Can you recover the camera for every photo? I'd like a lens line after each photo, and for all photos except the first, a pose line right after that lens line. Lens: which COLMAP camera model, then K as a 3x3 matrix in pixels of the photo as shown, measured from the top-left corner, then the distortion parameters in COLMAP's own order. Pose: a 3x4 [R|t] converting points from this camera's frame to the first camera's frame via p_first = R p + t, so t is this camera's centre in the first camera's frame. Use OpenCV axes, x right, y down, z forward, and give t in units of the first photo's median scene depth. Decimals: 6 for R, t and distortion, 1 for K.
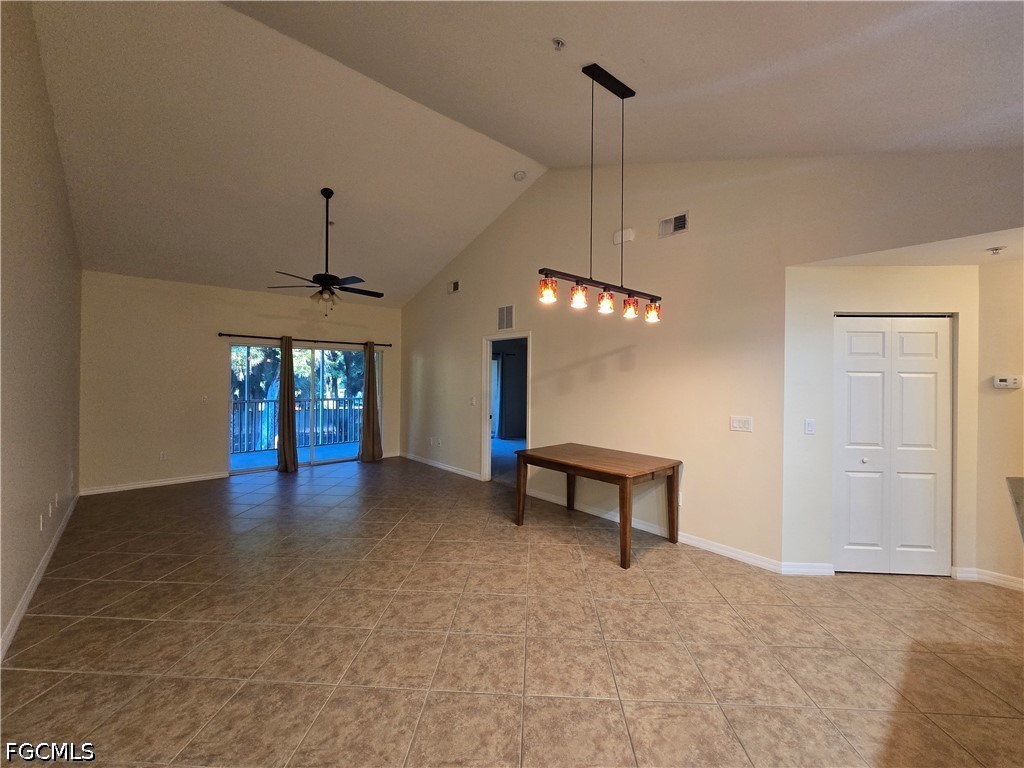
lens RADIAL K [[420.0, 0, 514.4], [0, 420.0, 379.6], [0, 0, 1]] dist [-0.003400, -0.000305]
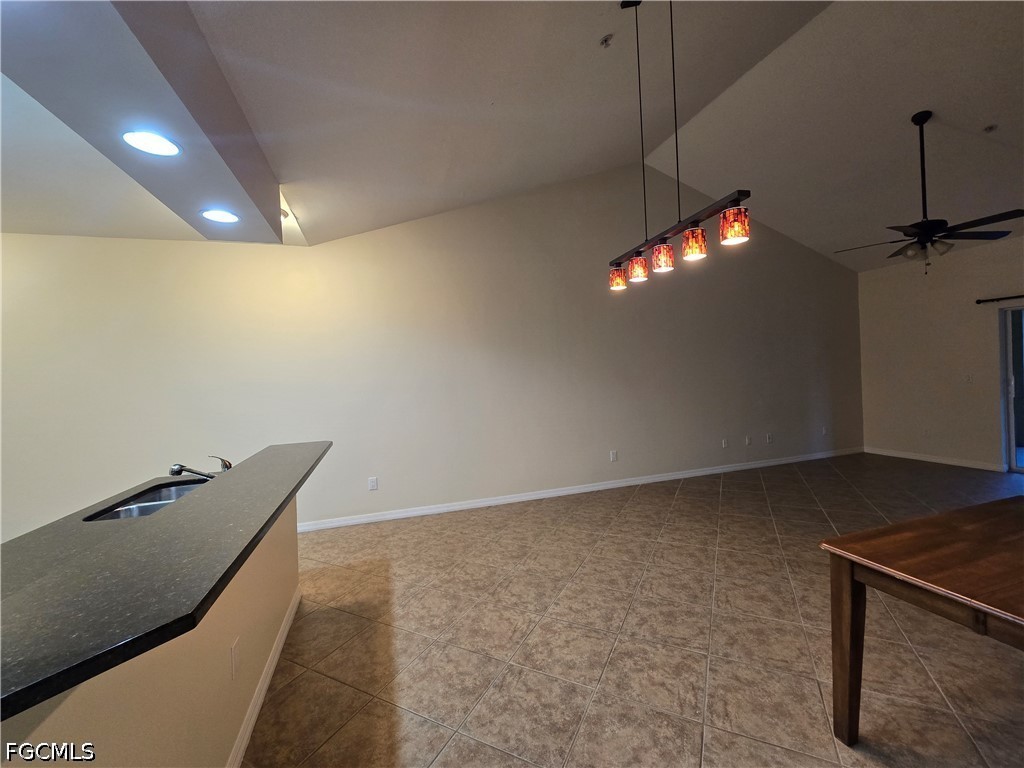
lens RADIAL K [[420.0, 0, 514.4], [0, 420.0, 379.6], [0, 0, 1]] dist [-0.003400, -0.000305]
pose [[-0.412222, 0.018953, -0.910886, 1.236140], [0.039570, 0.999213, 0.002884, 0.029302], [0.910224, -0.034855, -0.412647, 1.261465]]
